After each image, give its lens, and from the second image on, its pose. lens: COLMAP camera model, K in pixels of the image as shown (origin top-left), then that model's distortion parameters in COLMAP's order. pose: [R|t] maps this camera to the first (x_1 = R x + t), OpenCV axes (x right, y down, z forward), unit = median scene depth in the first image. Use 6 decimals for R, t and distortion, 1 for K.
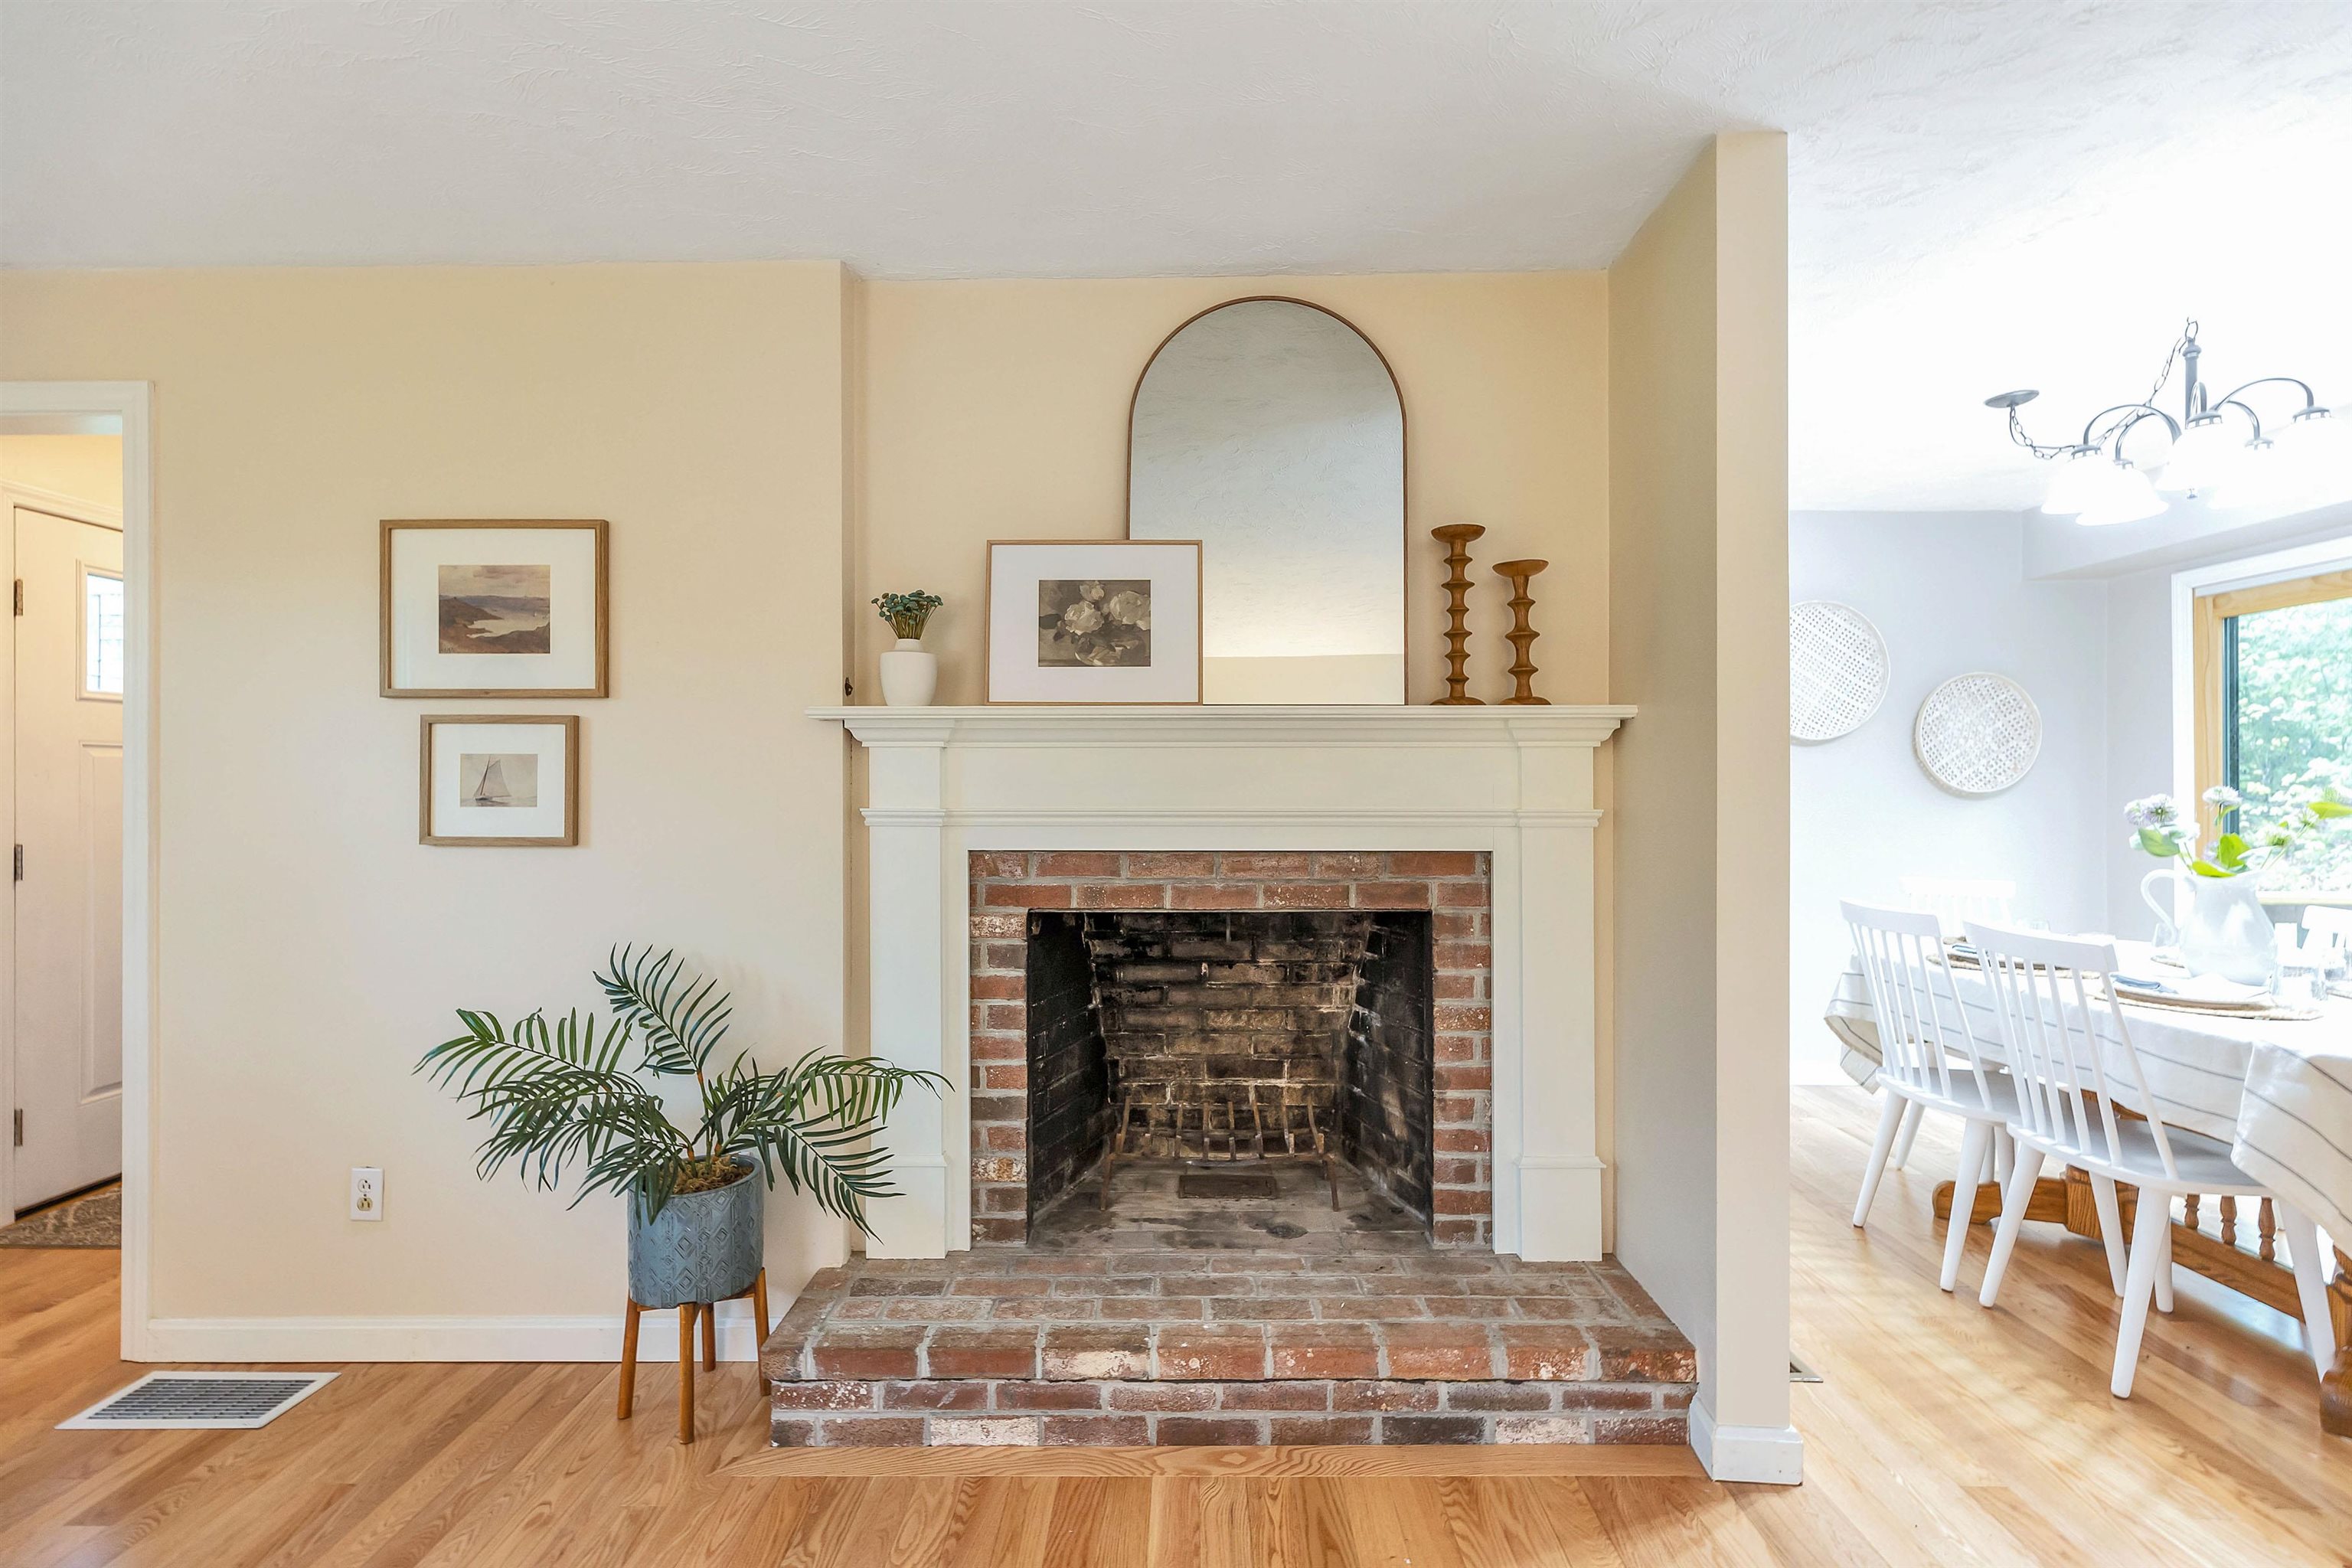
lens RADIAL K [[1049.6, 0, 1174.6], [0, 1049.6, 779.0], [0, 0, 1]] dist [0.001592, 0.000251]
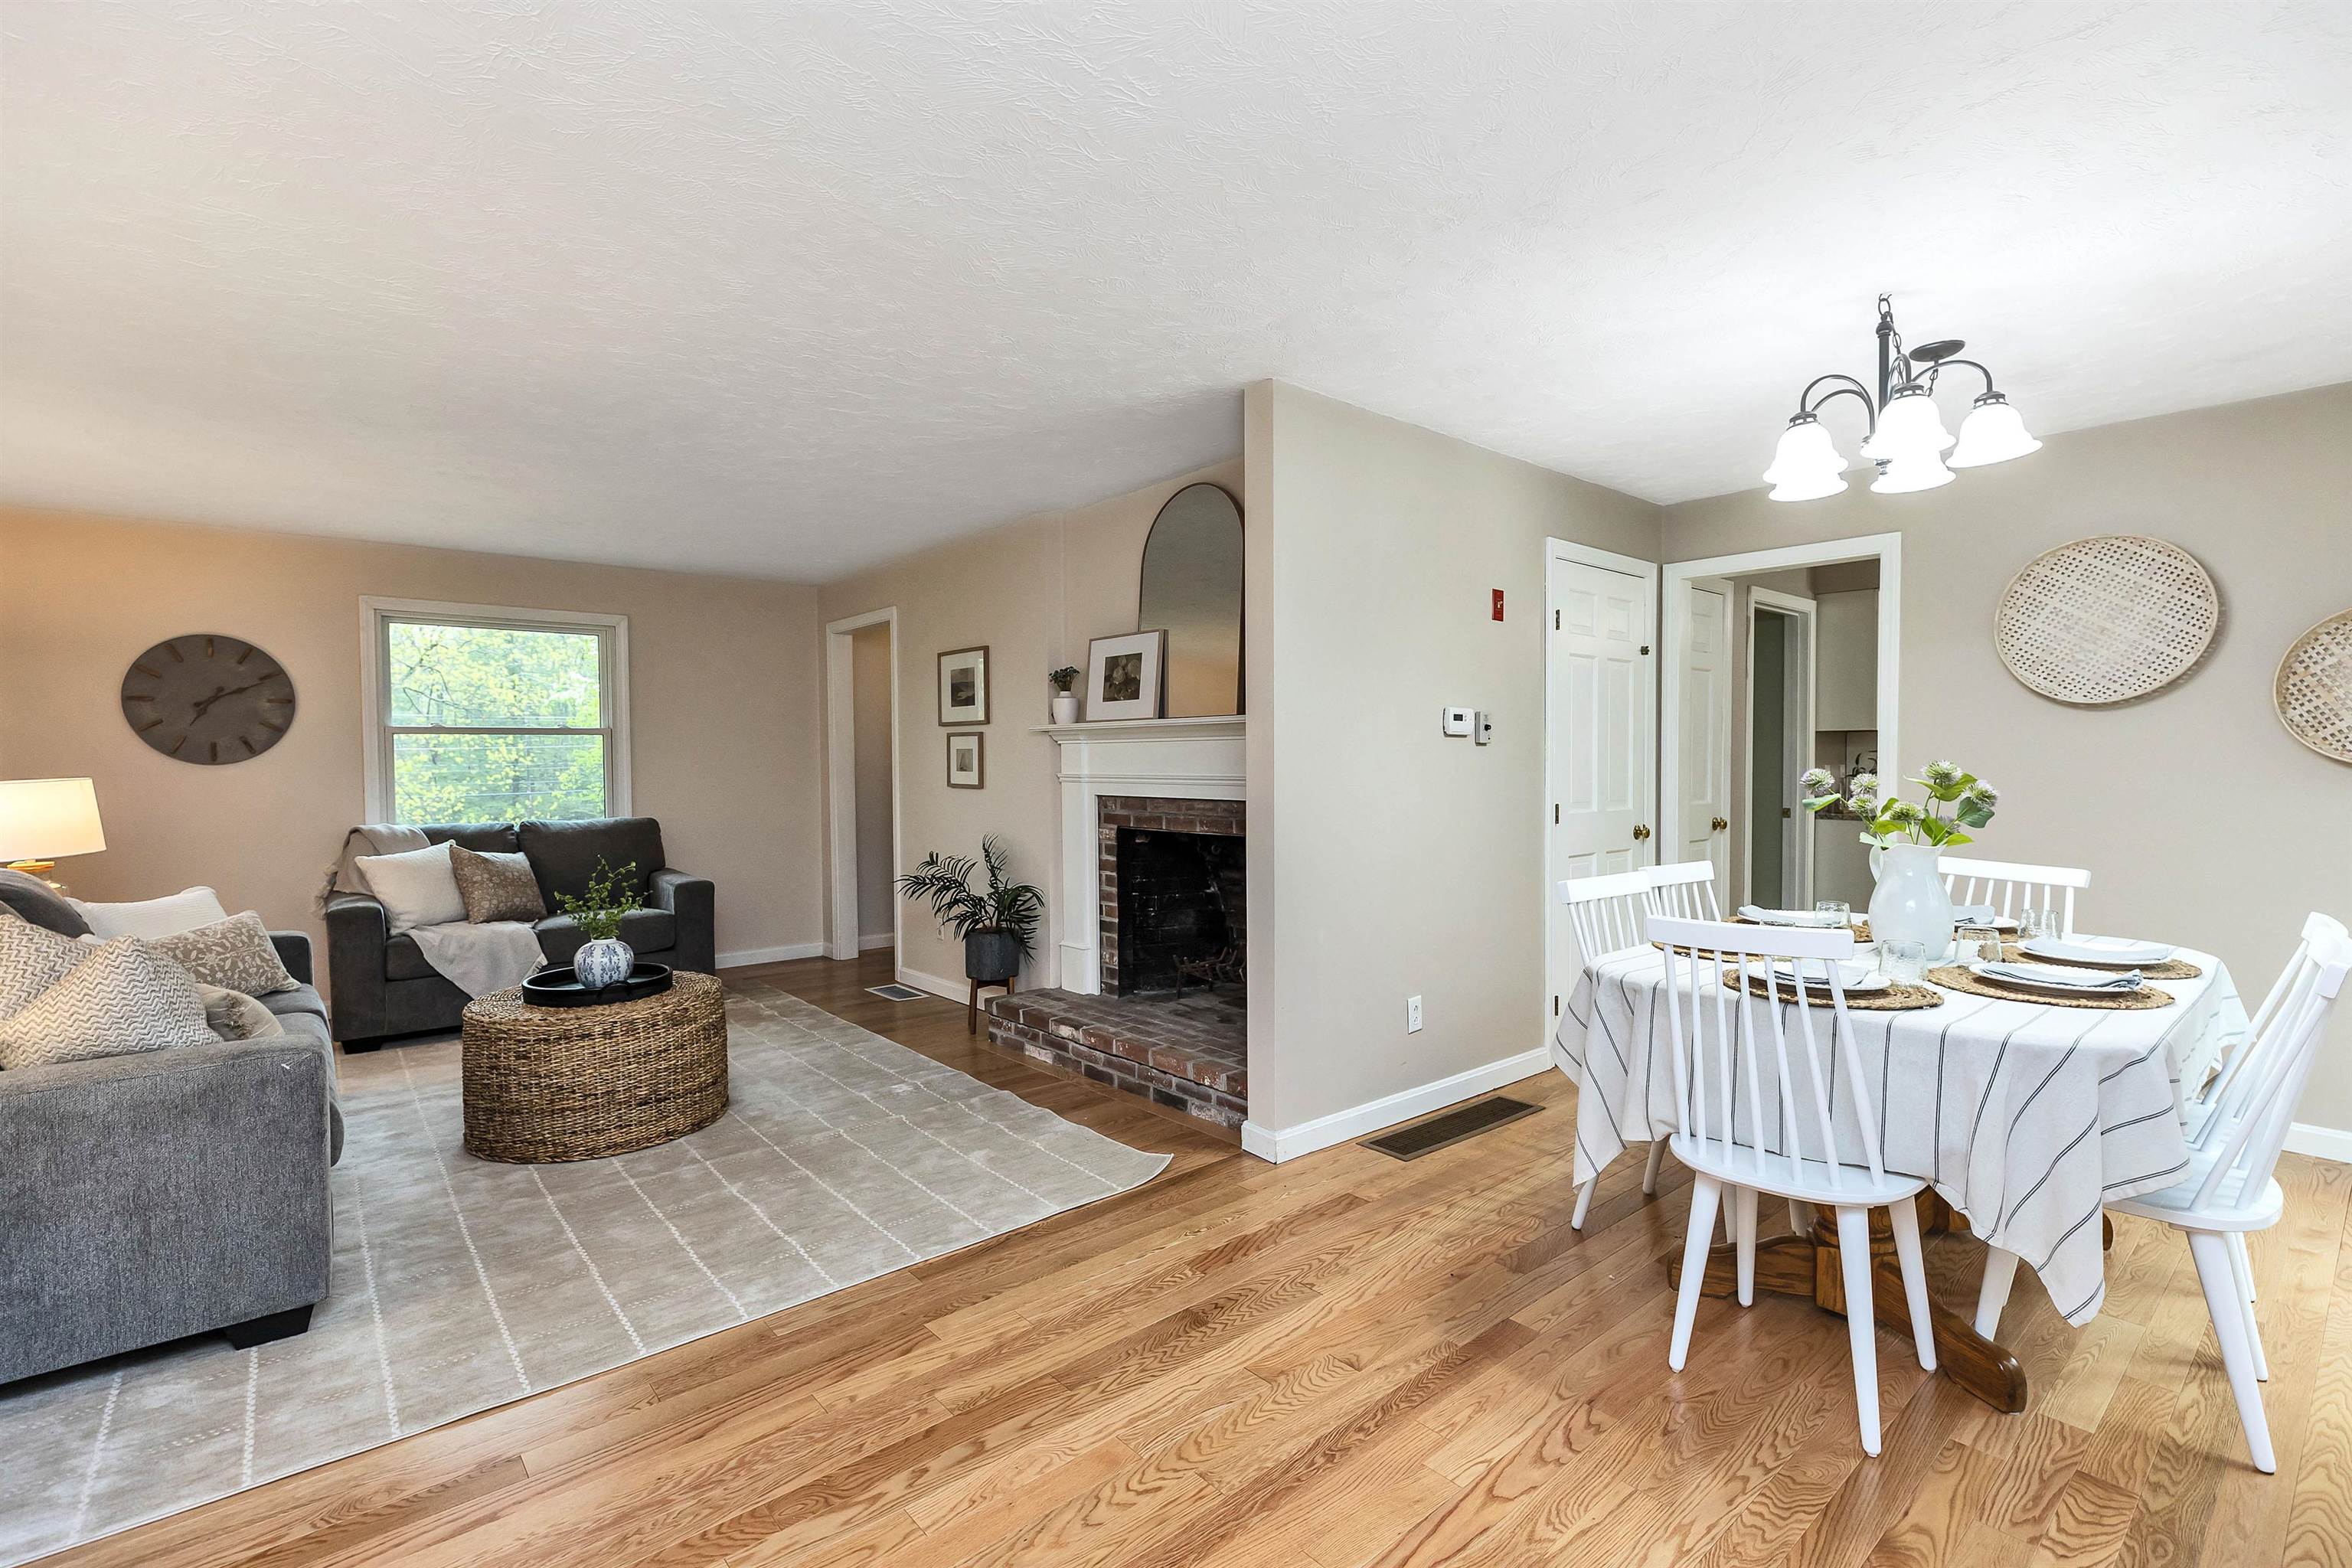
lens RADIAL K [[1049.6, 0, 1161.6], [0, 1049.6, 790.5], [0, 0, 1]] dist [0.001592, 0.000251]
pose [[0.658631, 0.019506, -0.752213, 1.418066], [0.010200, 0.999341, 0.034846, -0.008401], [0.752397, -0.030623, 0.657998, -0.215062]]
